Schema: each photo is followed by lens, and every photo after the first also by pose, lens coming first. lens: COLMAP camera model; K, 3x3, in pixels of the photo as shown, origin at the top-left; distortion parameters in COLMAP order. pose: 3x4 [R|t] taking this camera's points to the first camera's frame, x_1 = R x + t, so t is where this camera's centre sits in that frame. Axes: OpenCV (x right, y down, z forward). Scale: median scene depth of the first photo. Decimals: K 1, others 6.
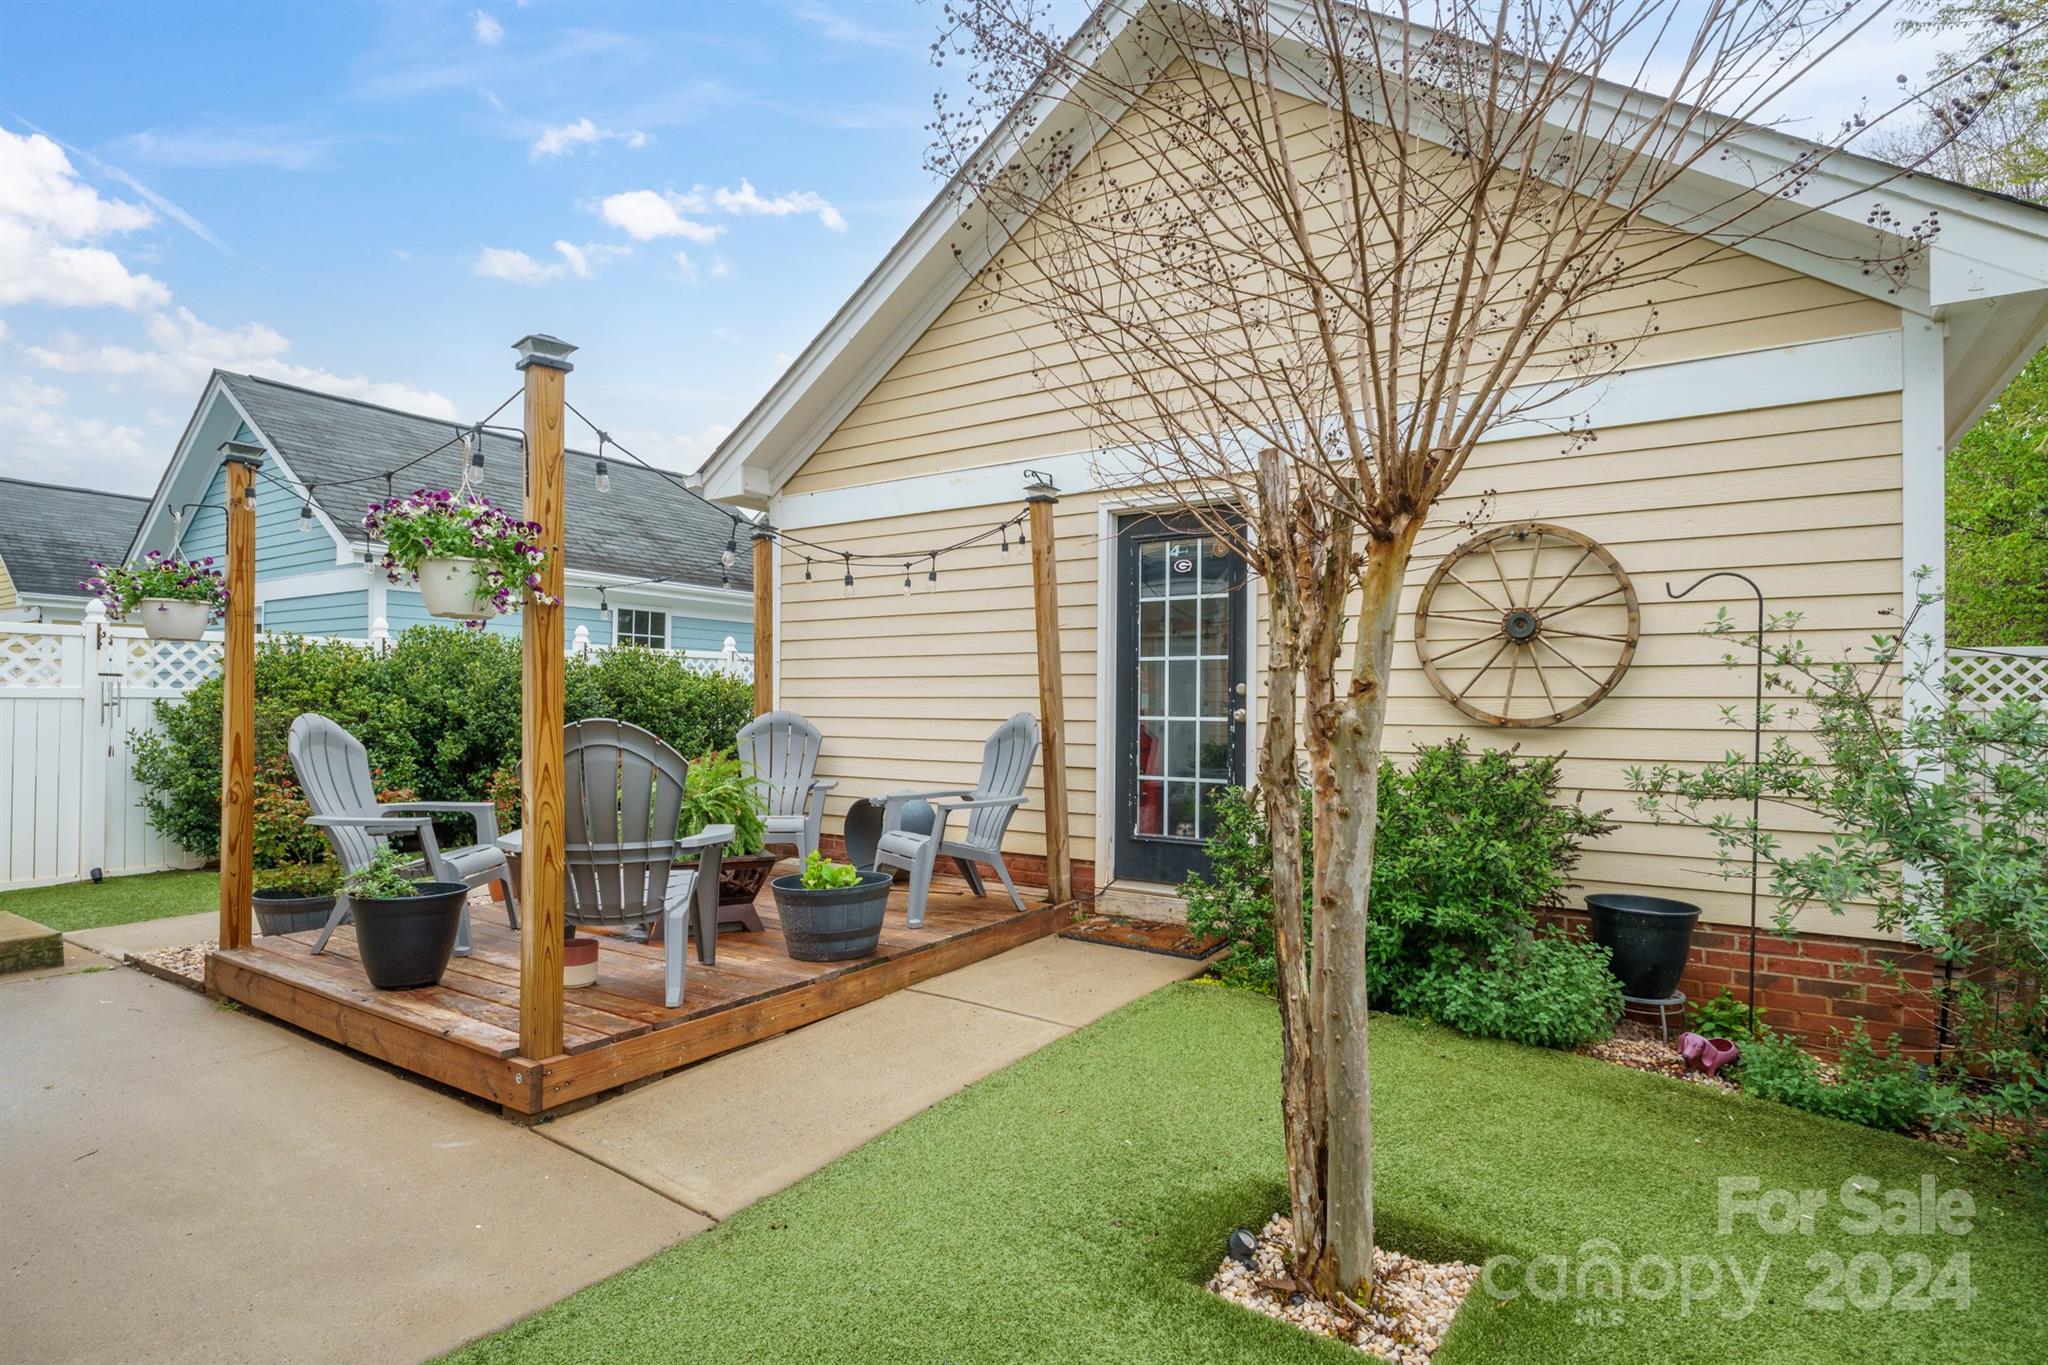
lens RADIAL K [[1049.1, 0, 1021.5], [0, 1049.1, 708.6], [0, 0, 1]] dist [-0.000677, -0.000036]
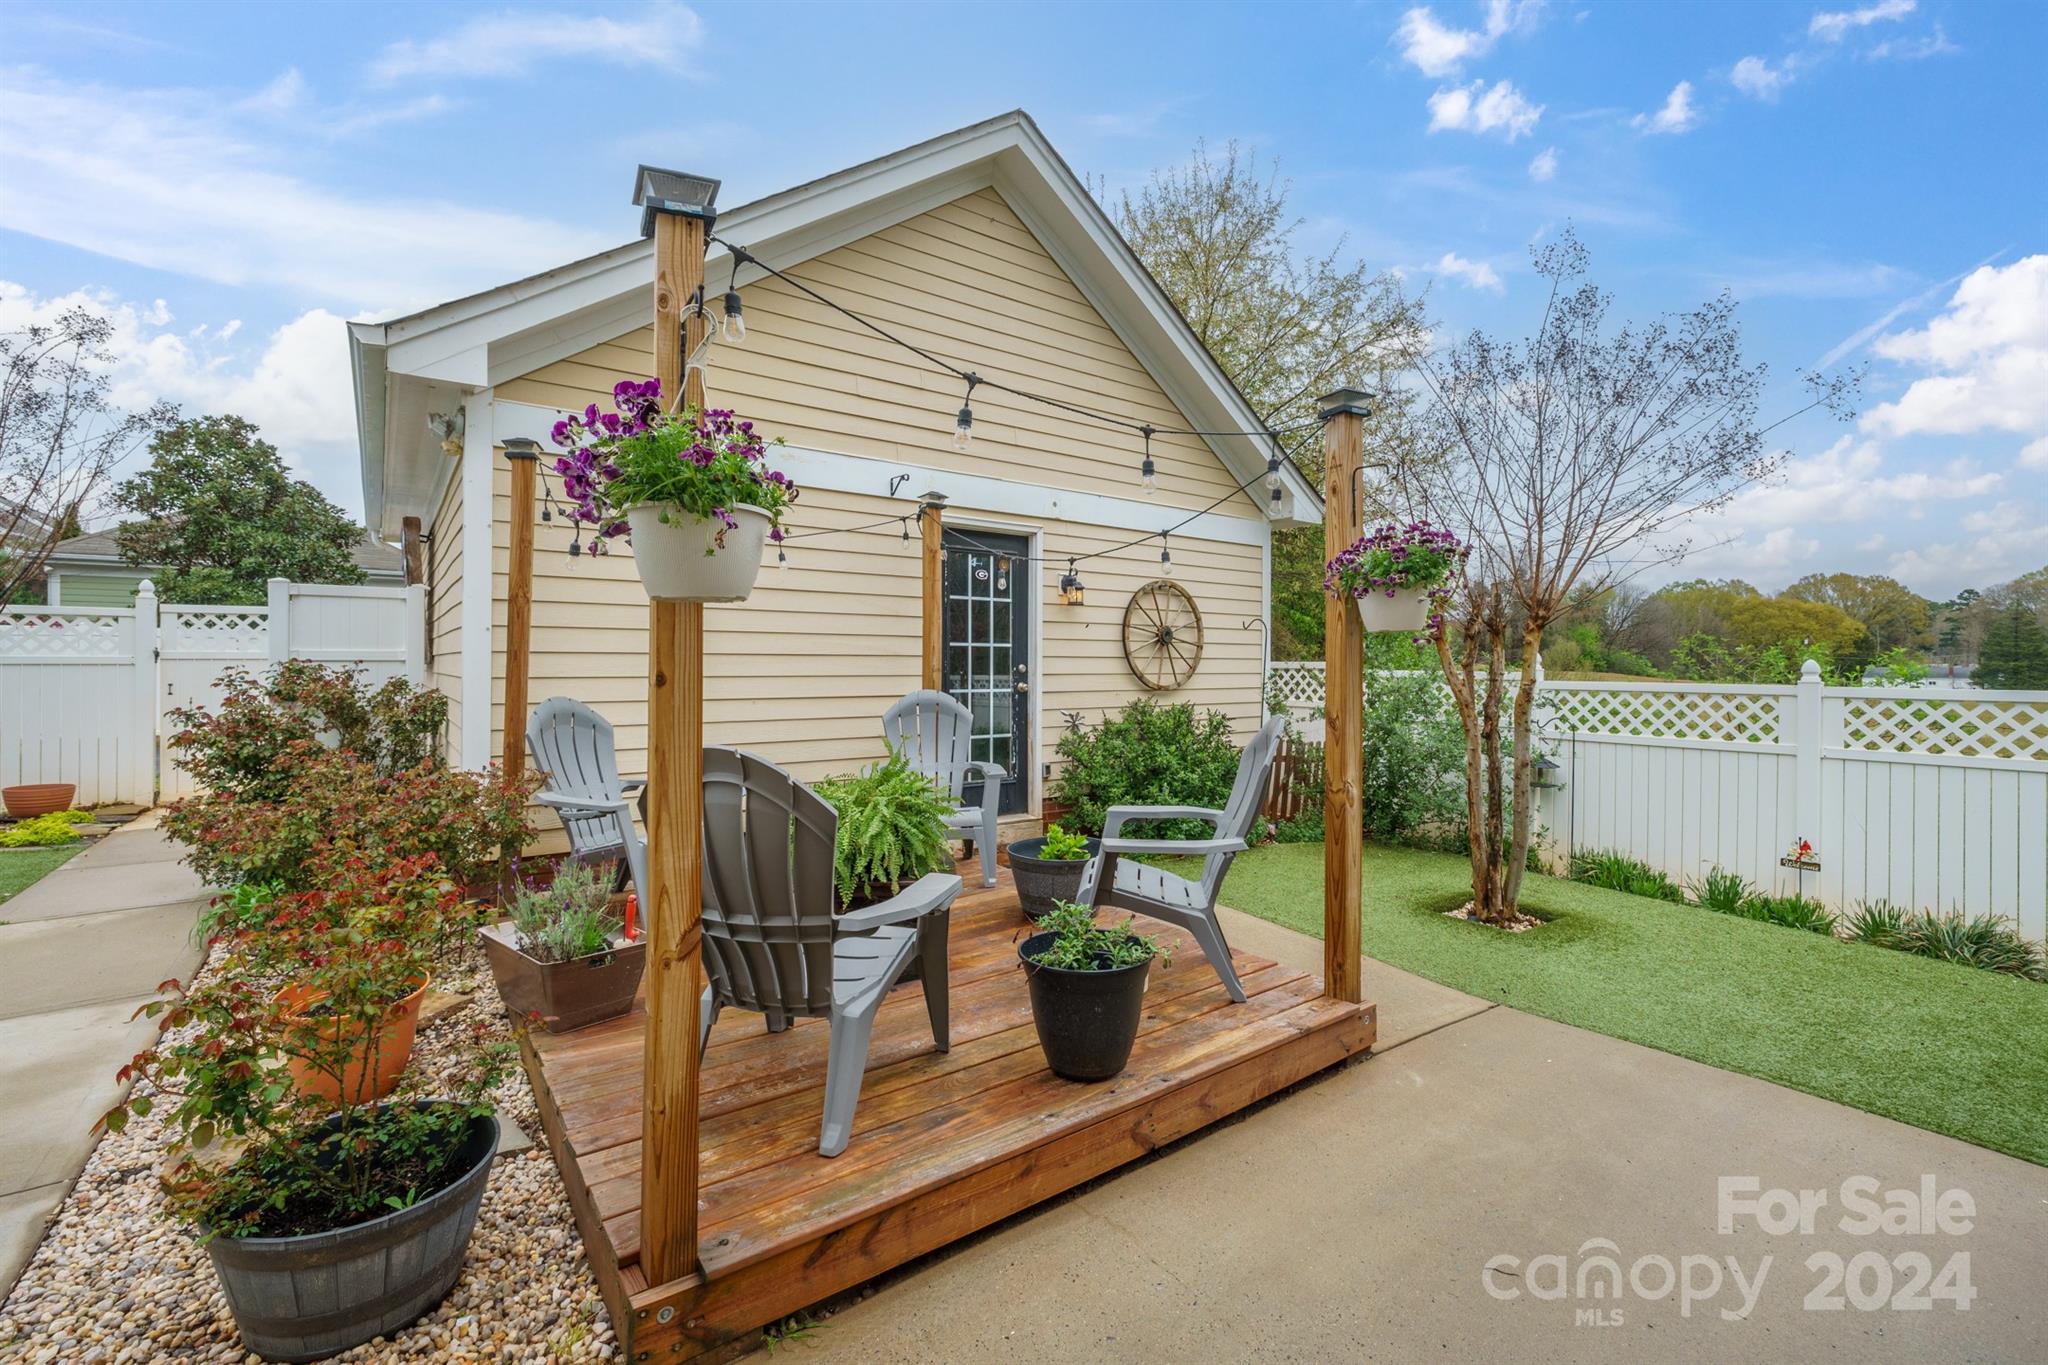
lens RADIAL K [[853.2, 0, 1024.0], [0, 853.2, 682.5], [0, 0, 1]] dist [-0.004266, -0.000256]
pose [[0.338729, -0.028675, 0.940447, -1.045046], [-0.000800, 0.999526, 0.030765, -0.041664], [-0.940884, -0.011173, 0.338546, 0.722329]]
